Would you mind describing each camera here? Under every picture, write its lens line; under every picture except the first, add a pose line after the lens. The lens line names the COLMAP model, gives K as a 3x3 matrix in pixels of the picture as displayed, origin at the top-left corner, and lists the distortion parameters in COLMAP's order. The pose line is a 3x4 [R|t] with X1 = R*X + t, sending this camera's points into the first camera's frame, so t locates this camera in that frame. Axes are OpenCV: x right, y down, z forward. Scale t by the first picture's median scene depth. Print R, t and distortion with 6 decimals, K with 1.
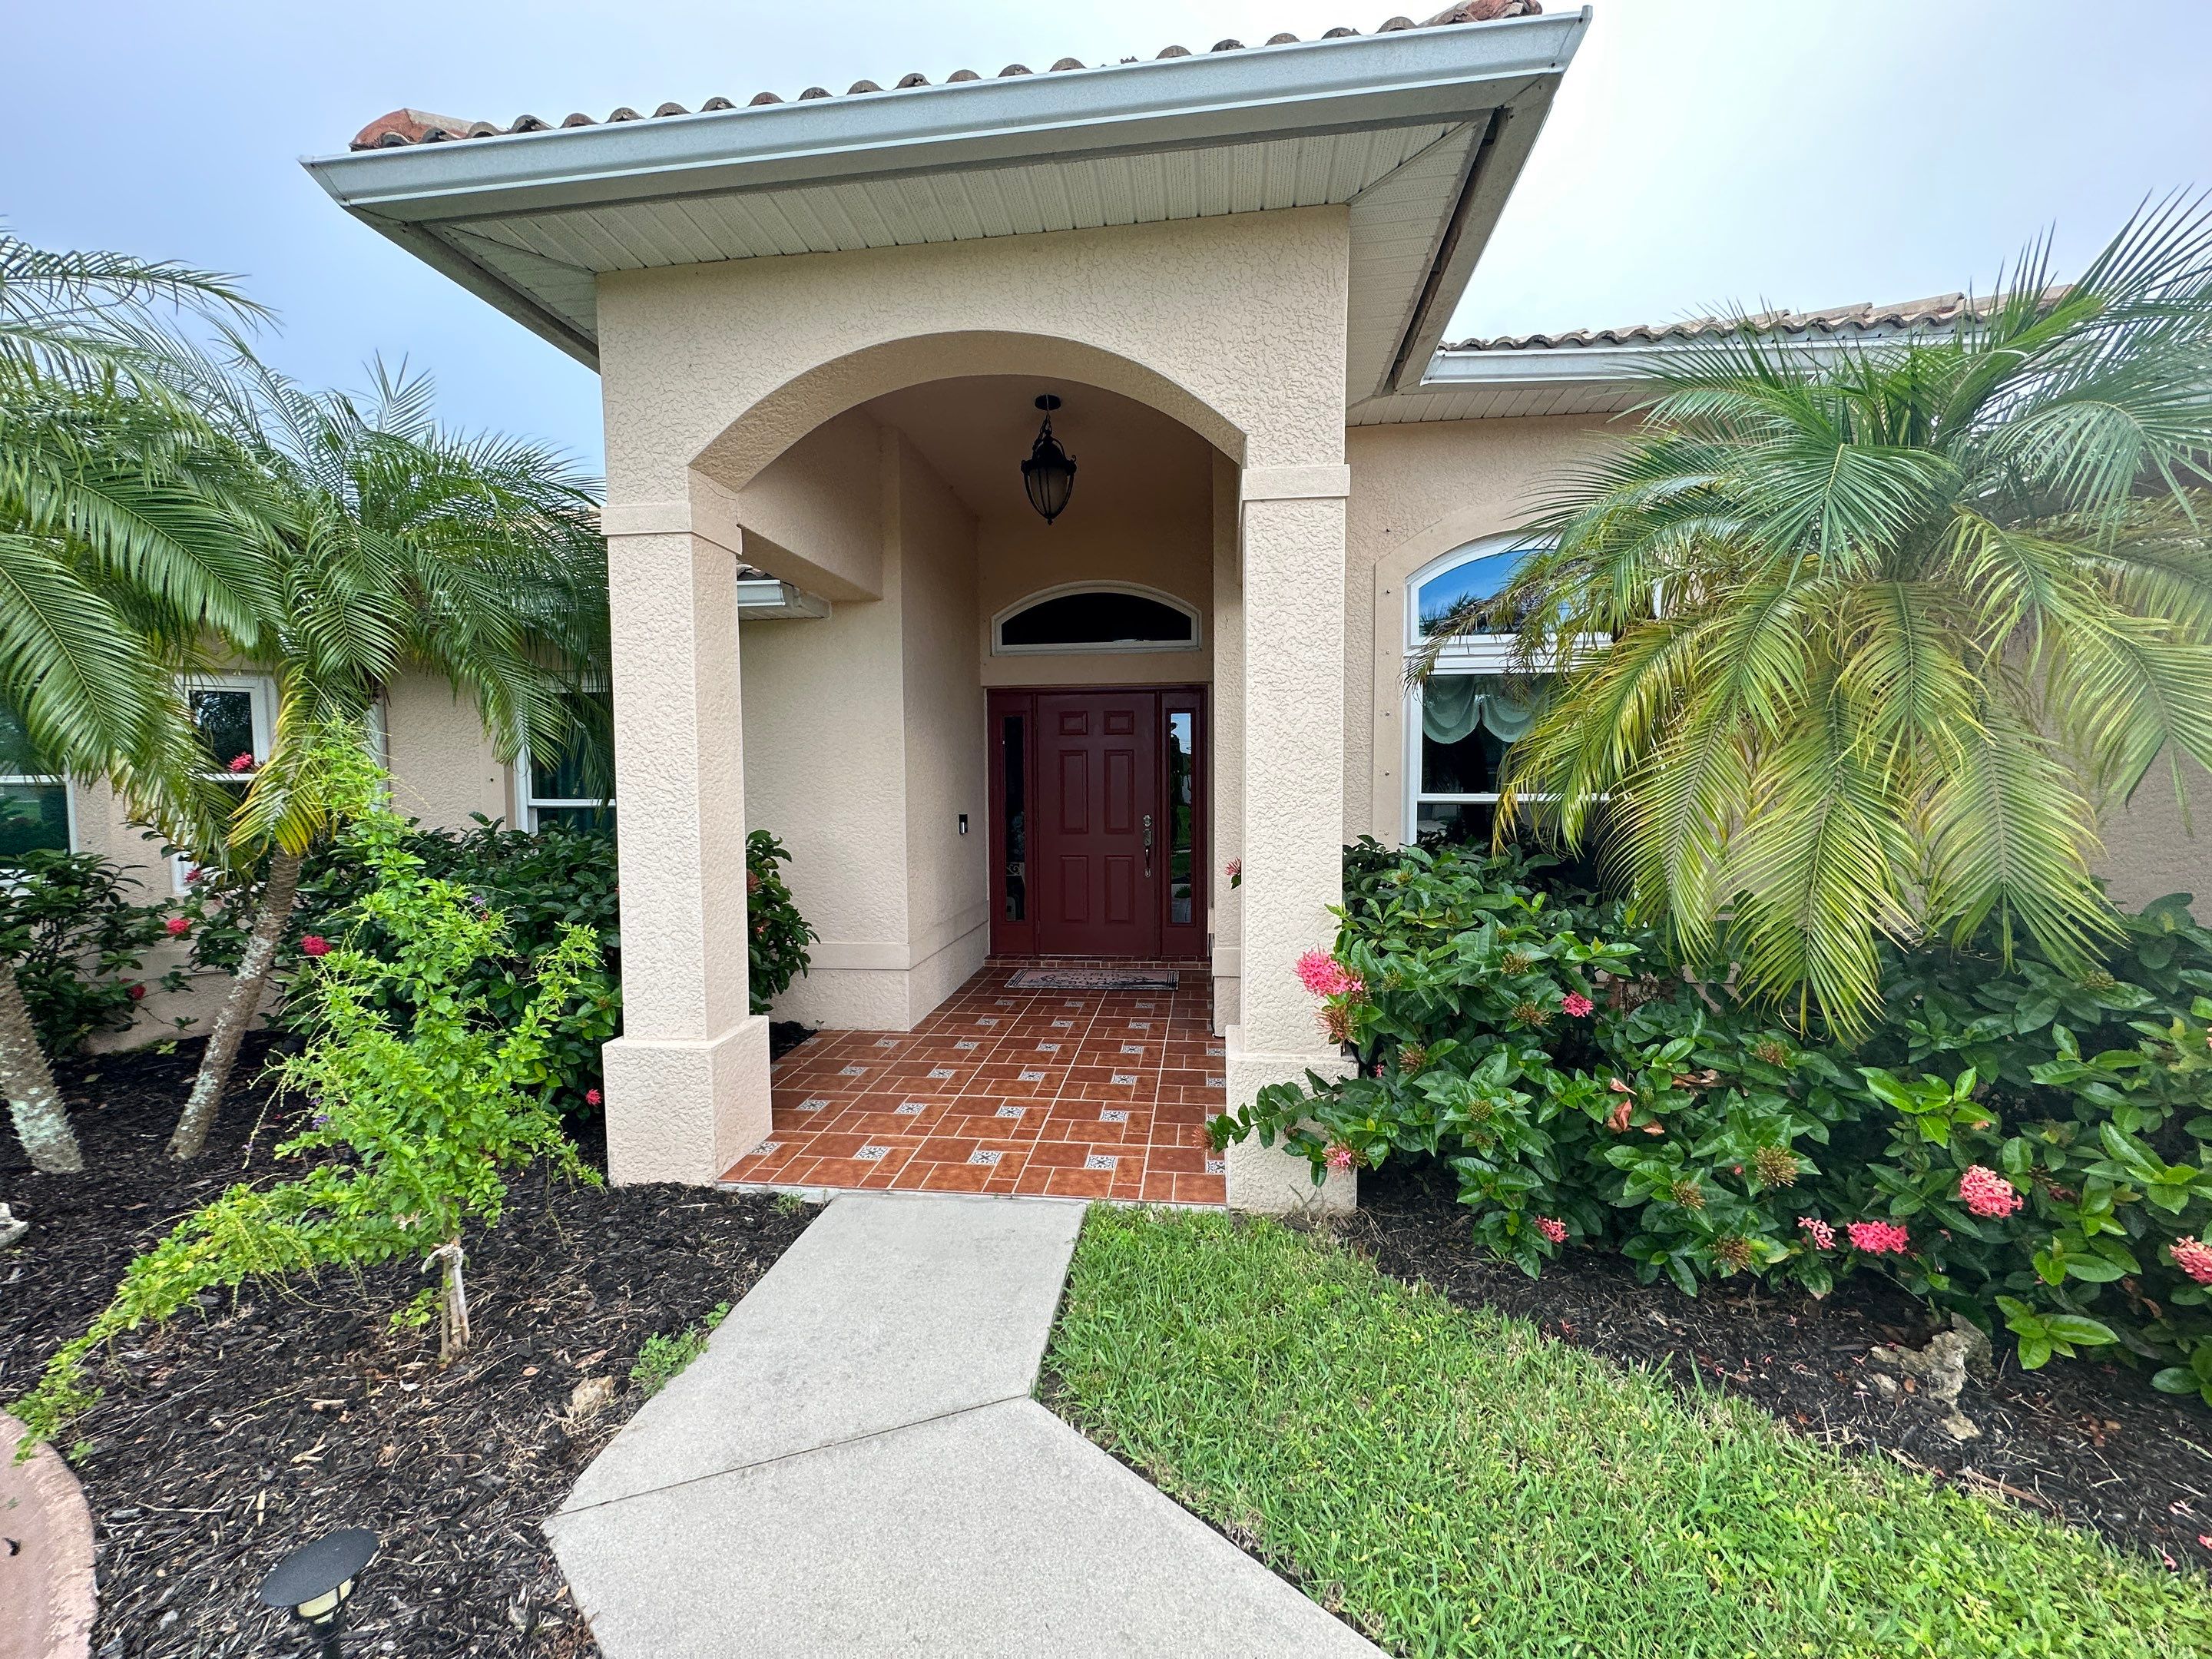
lens RADIAL K [[878.5, 0, 1106.0], [0, 878.5, 829.5], [0, 0, 1]] dist [0.000180, 0.000293]
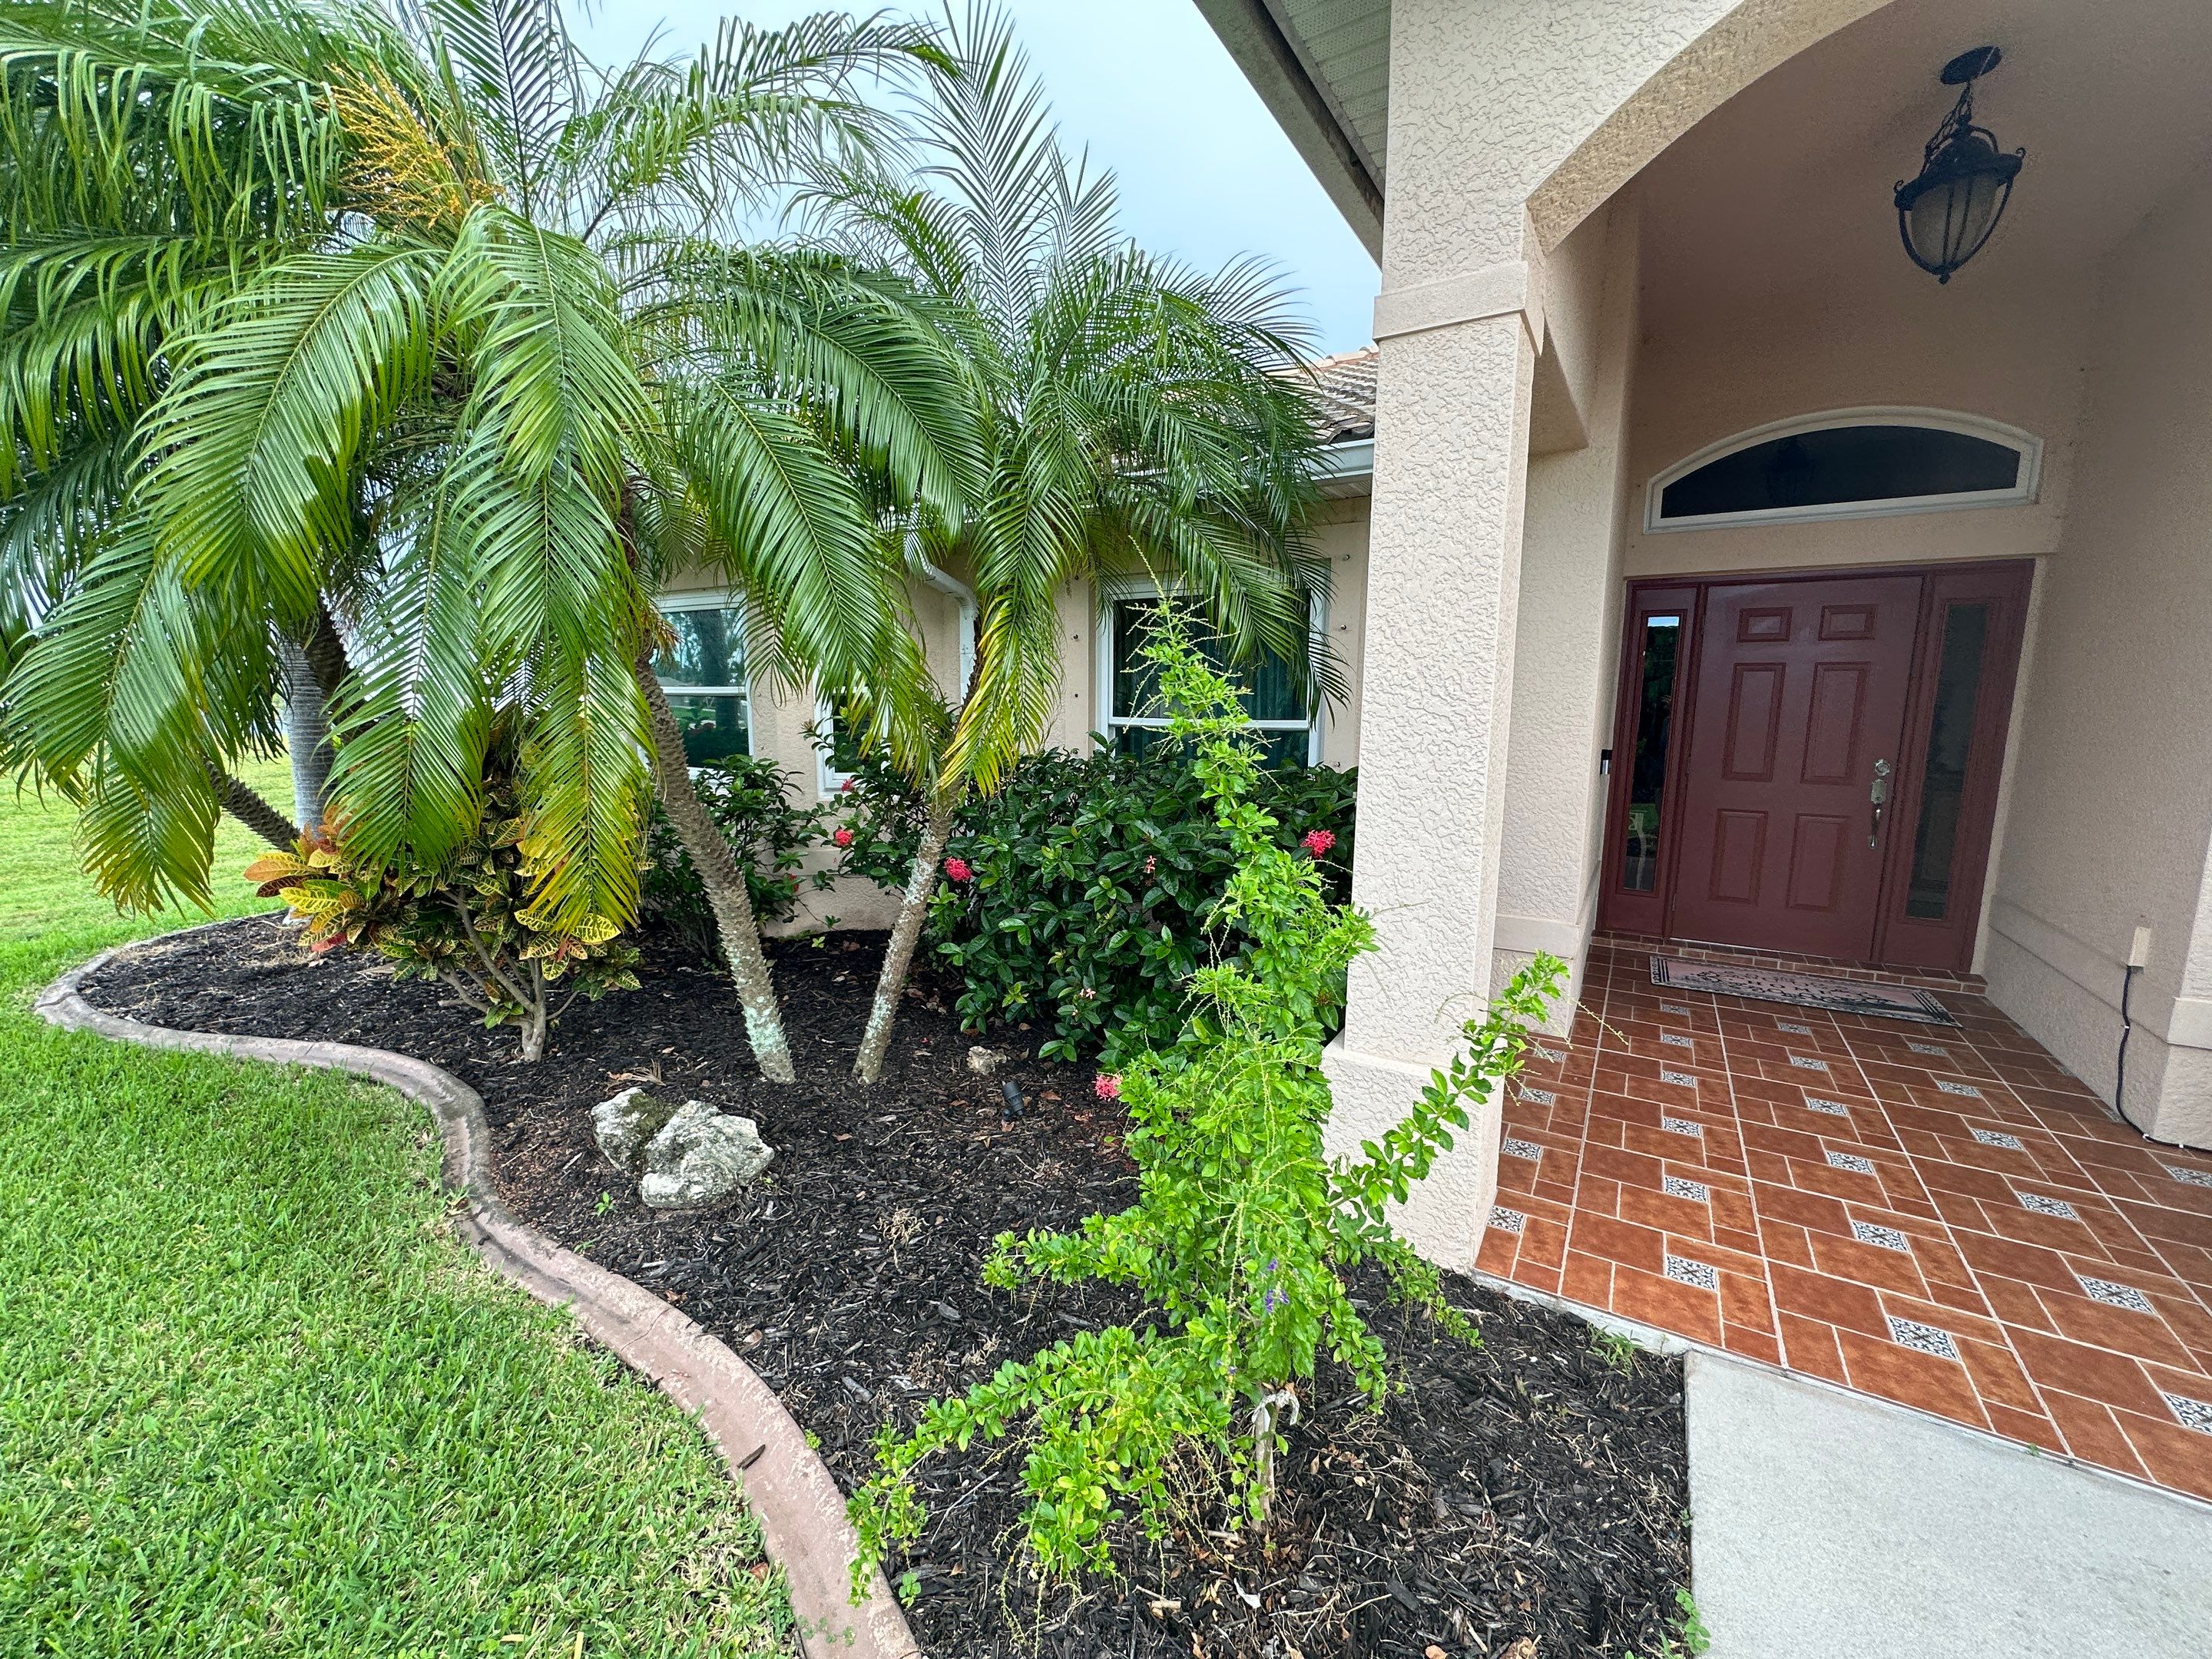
lens RADIAL K [[879.4, 0, 1110.8], [0, 879.4, 830.6], [0, 0, 1]] dist [-0.003053, 0.000123]
pose [[0.908485, 0.075718, -0.411001, -0.445322], [-0.037966, 0.994337, 0.099264, -0.012804], [0.416190, -0.074575, 0.906214, 0.260683]]
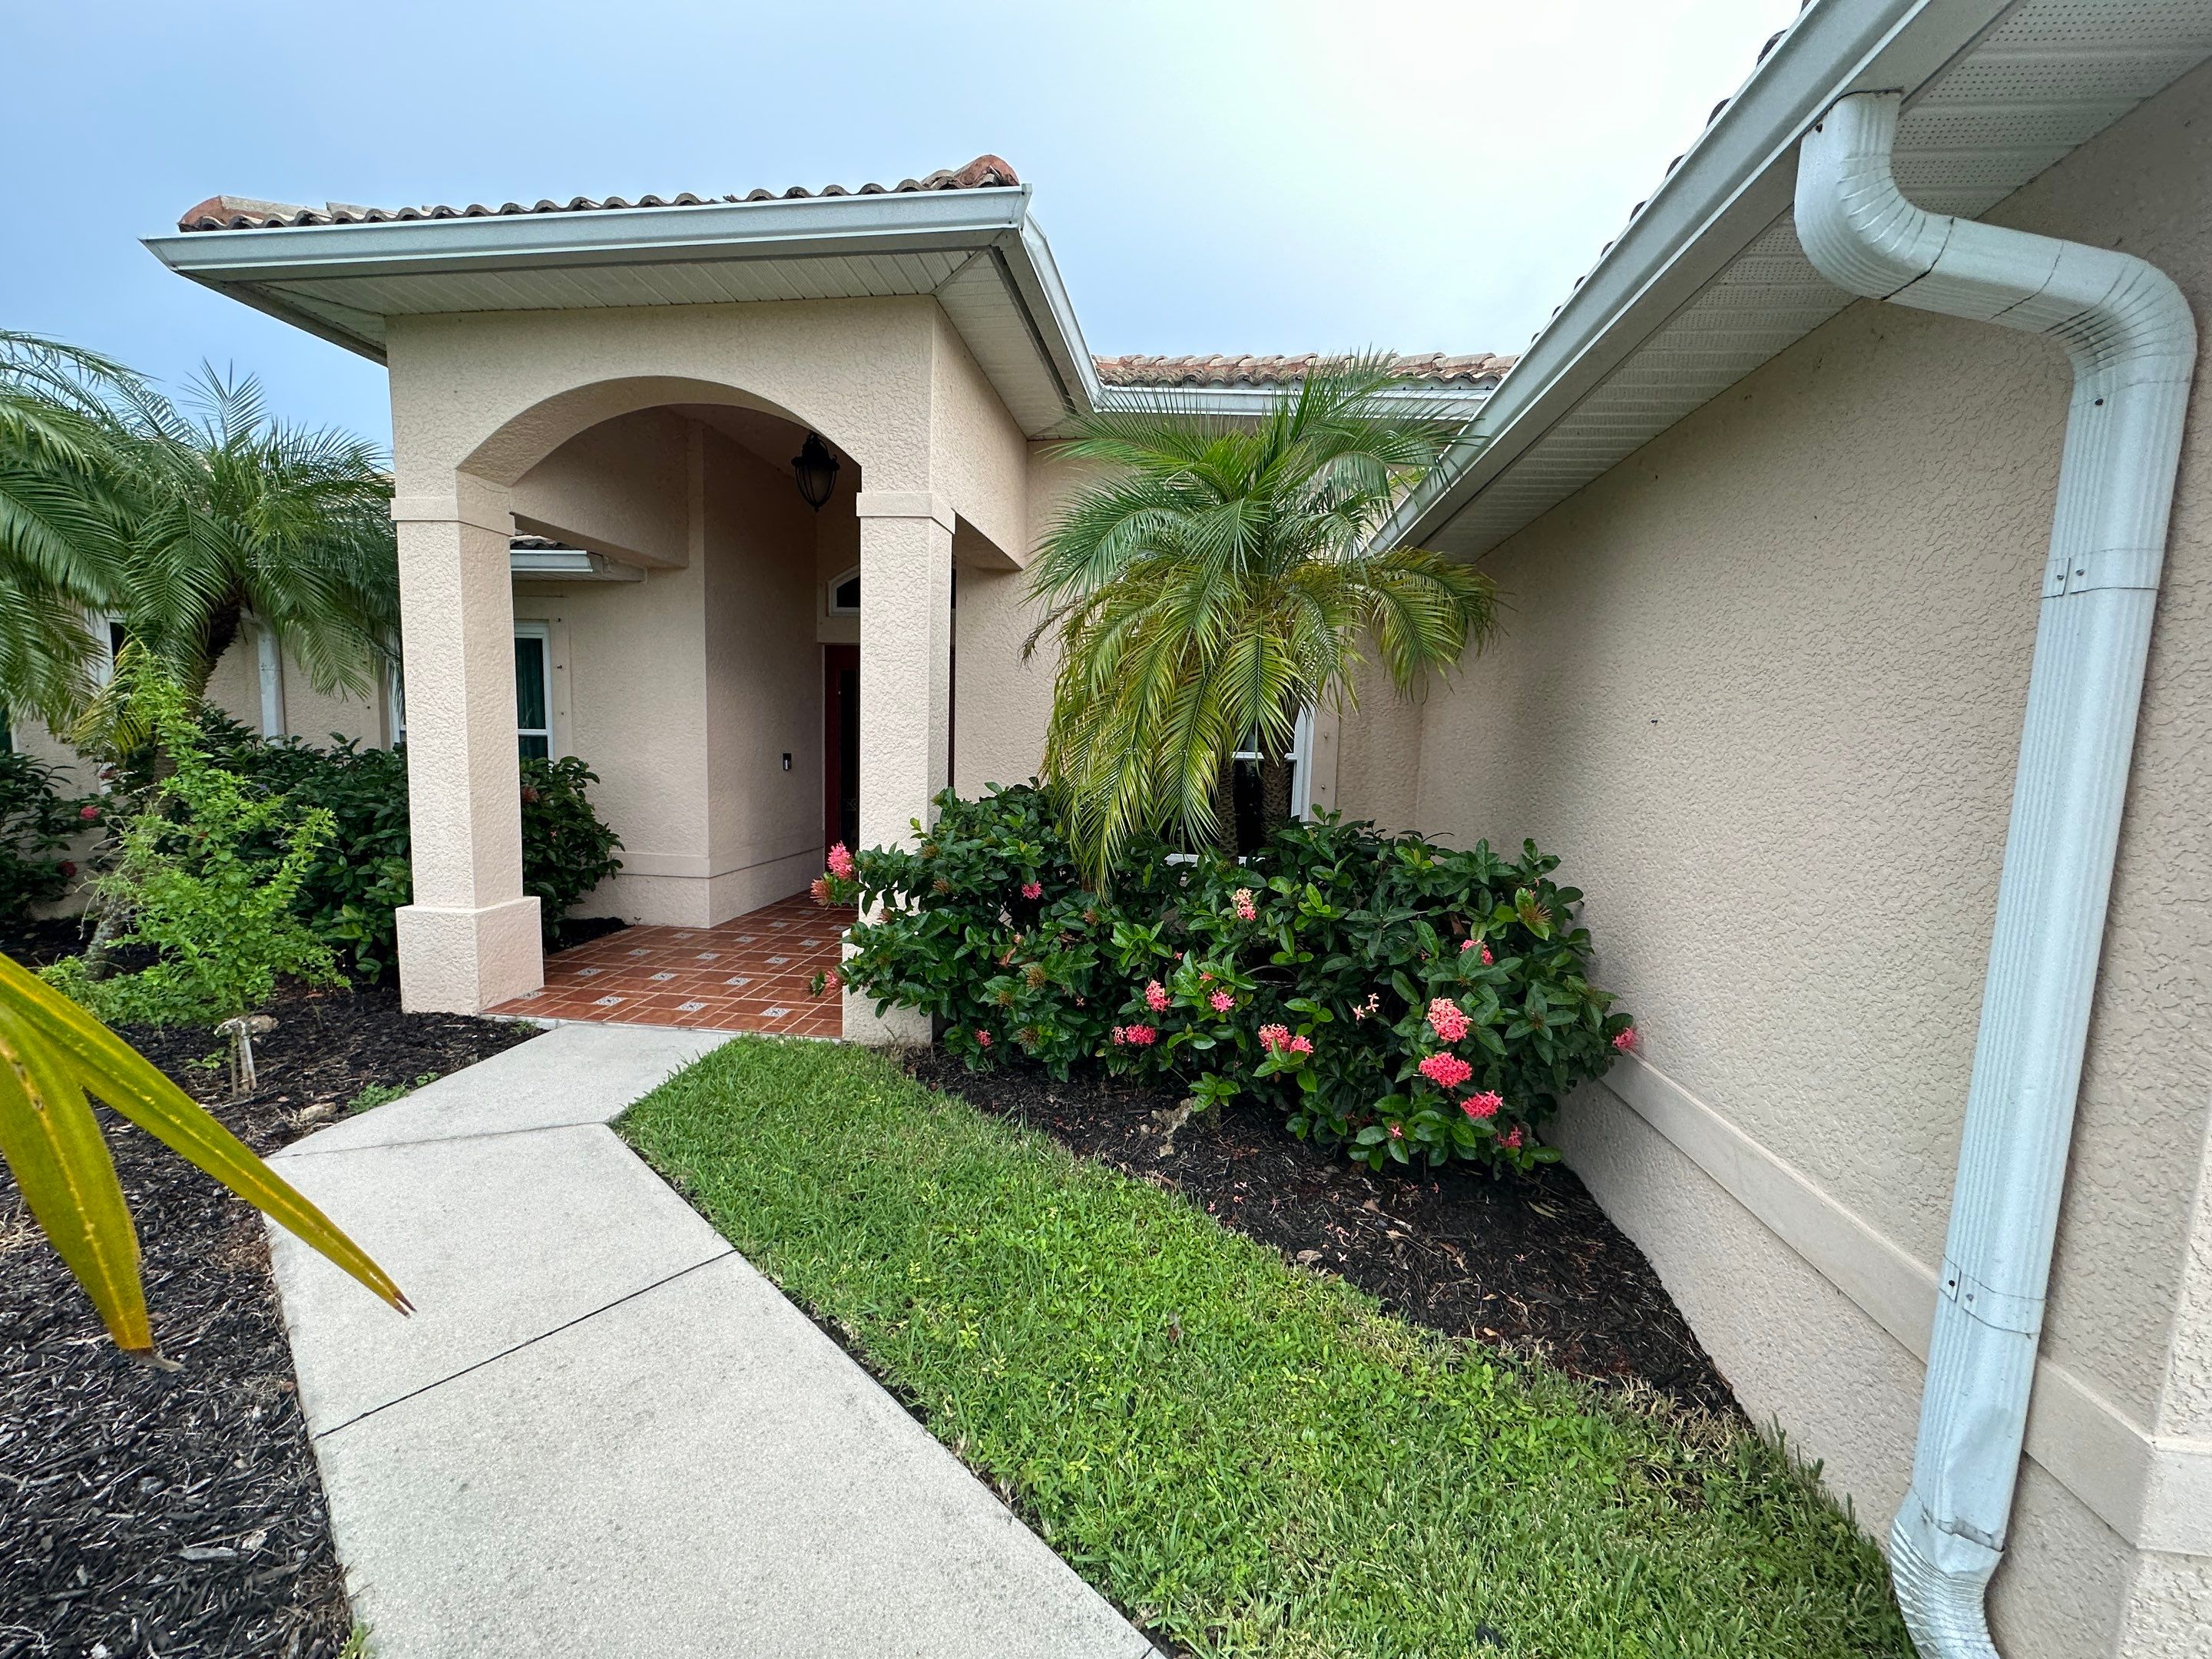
lens RADIAL K [[879.4, 0, 1110.8], [0, 879.4, 830.6], [0, 0, 1]] dist [-0.003053, 0.000123]
pose [[0.999260, 0.037907, 0.006549, 0.500305], [-0.038192, 0.997967, 0.051016, 0.018016], [-0.004602, -0.051228, 0.998676, -0.328615]]
